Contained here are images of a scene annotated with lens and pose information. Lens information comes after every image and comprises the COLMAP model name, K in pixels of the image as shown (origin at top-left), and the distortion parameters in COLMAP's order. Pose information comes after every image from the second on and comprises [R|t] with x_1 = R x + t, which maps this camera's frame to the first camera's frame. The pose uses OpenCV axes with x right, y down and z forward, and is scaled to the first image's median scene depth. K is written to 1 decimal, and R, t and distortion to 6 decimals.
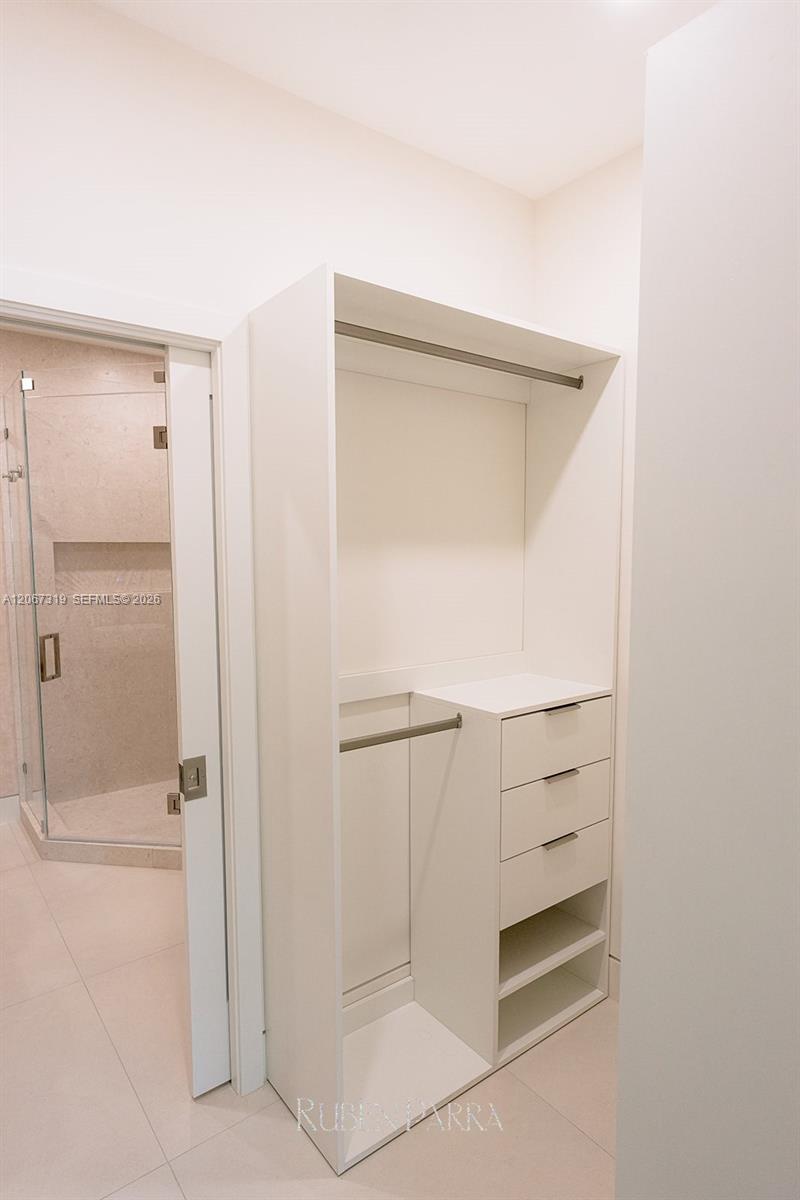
lens RADIAL K [[688.3, 0, 398.1], [0, 688.3, 618.6], [0, 0, 1]] dist [-0.009010, 0.002540]
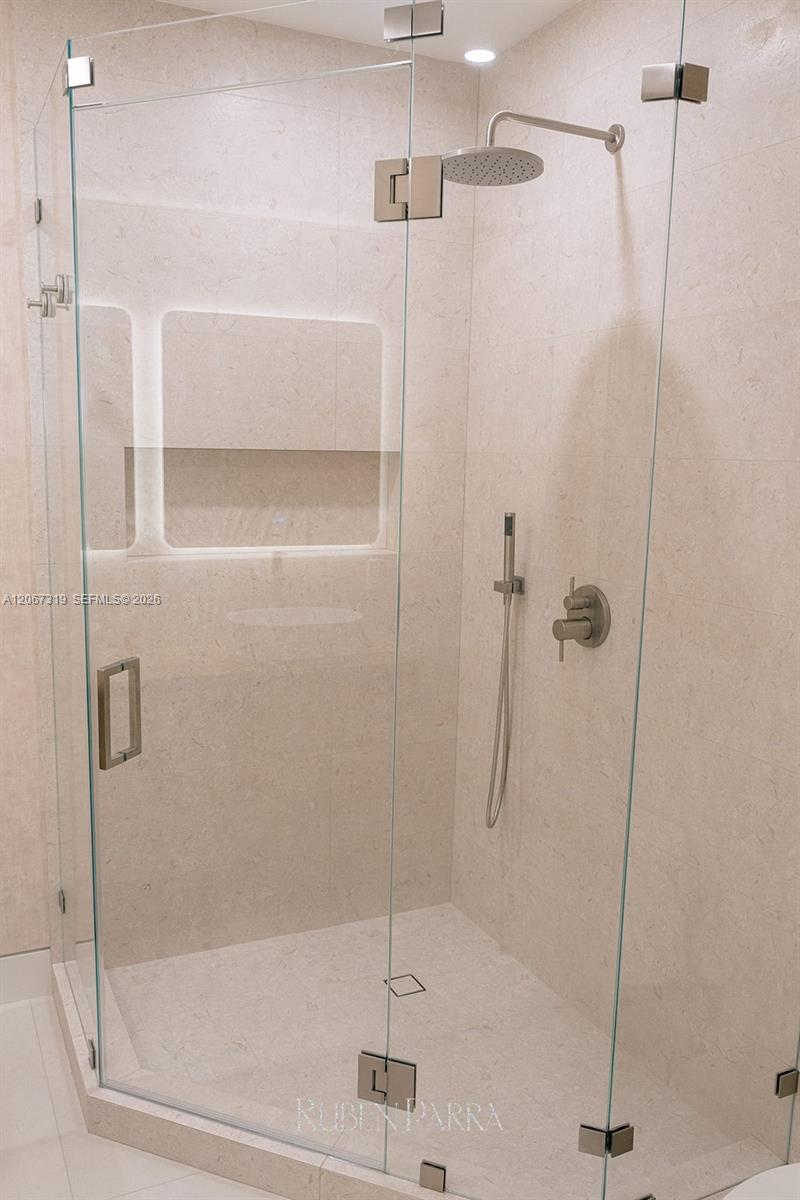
lens RADIAL K [[979.6, 0, 366.5], [0, 979.6, 627.0], [0, 0, 1]] dist [-0.011216, -0.000348]
pose [[0.976513, 0.061551, -0.206478, -0.192196], [-0.044697, 0.995350, 0.085328, -0.053038], [0.210770, -0.074095, 0.974724, 0.367611]]
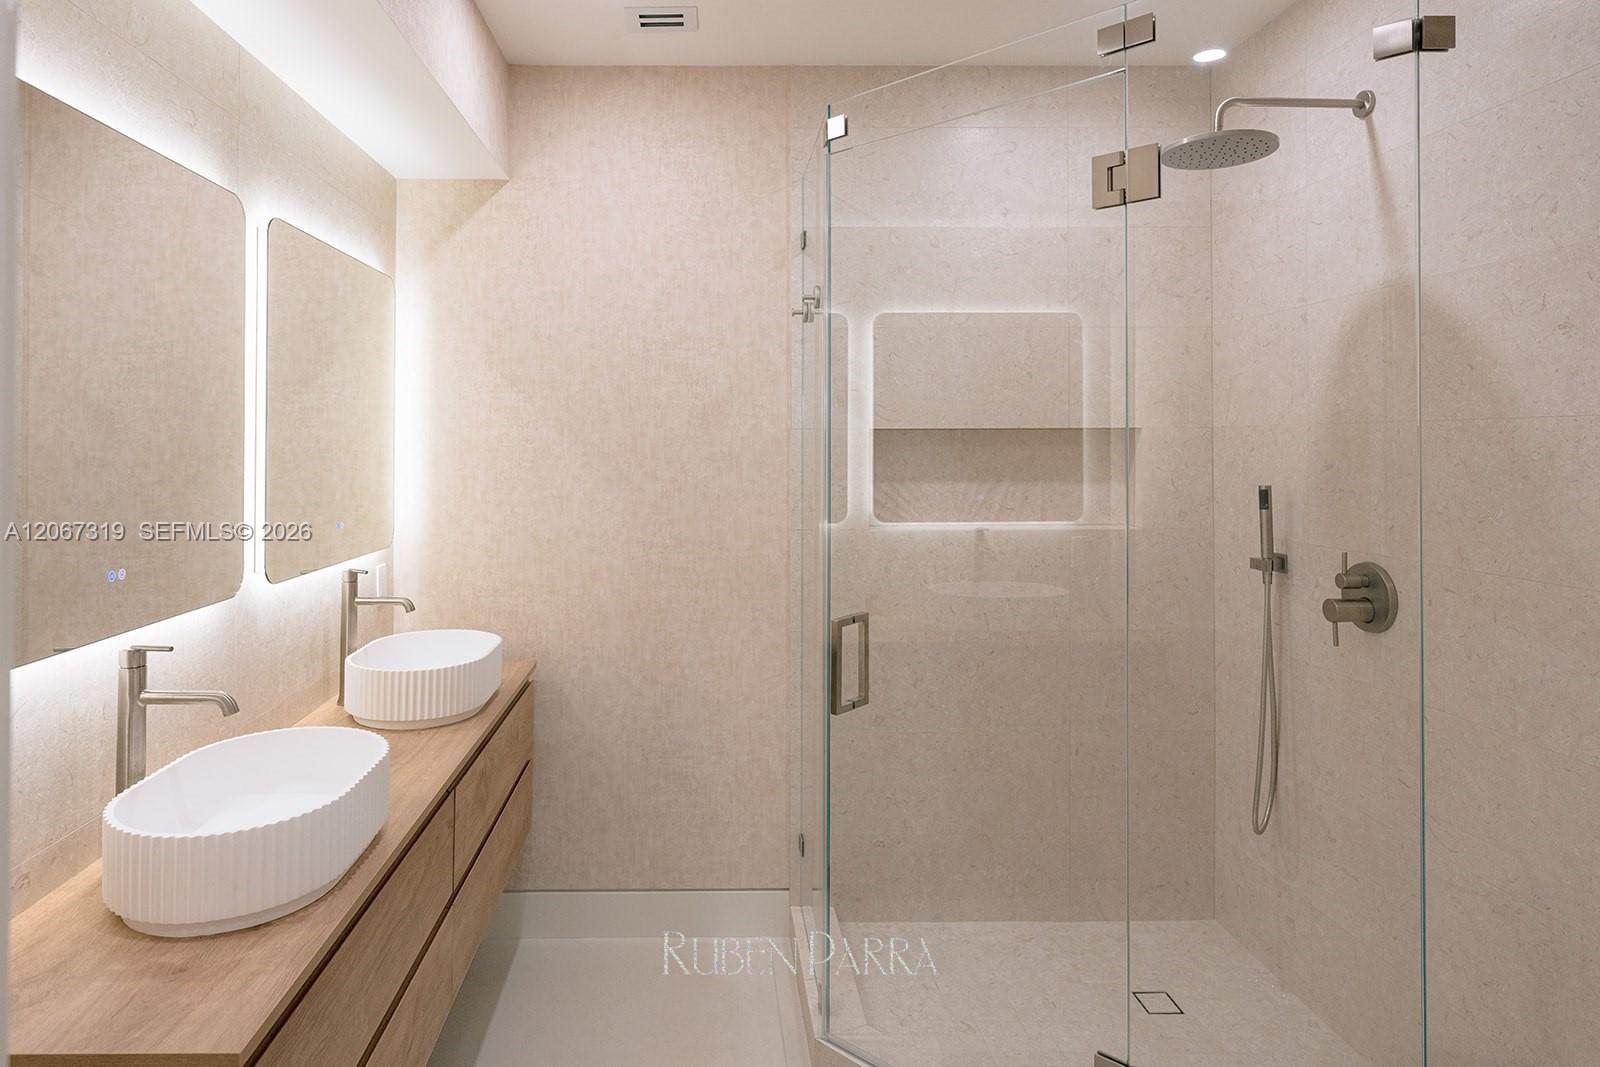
lens RADIAL K [[917.7, 0, 706.0], [0, 917.7, 438.7], [0, 0, 1]] dist [-0.009010, 0.002540]
pose [[0.800146, -0.000369, -0.599805, -0.172096], [-0.062364, 0.994529, -0.083807, -0.034775], [0.596555, 0.104464, 0.795745, 0.350364]]
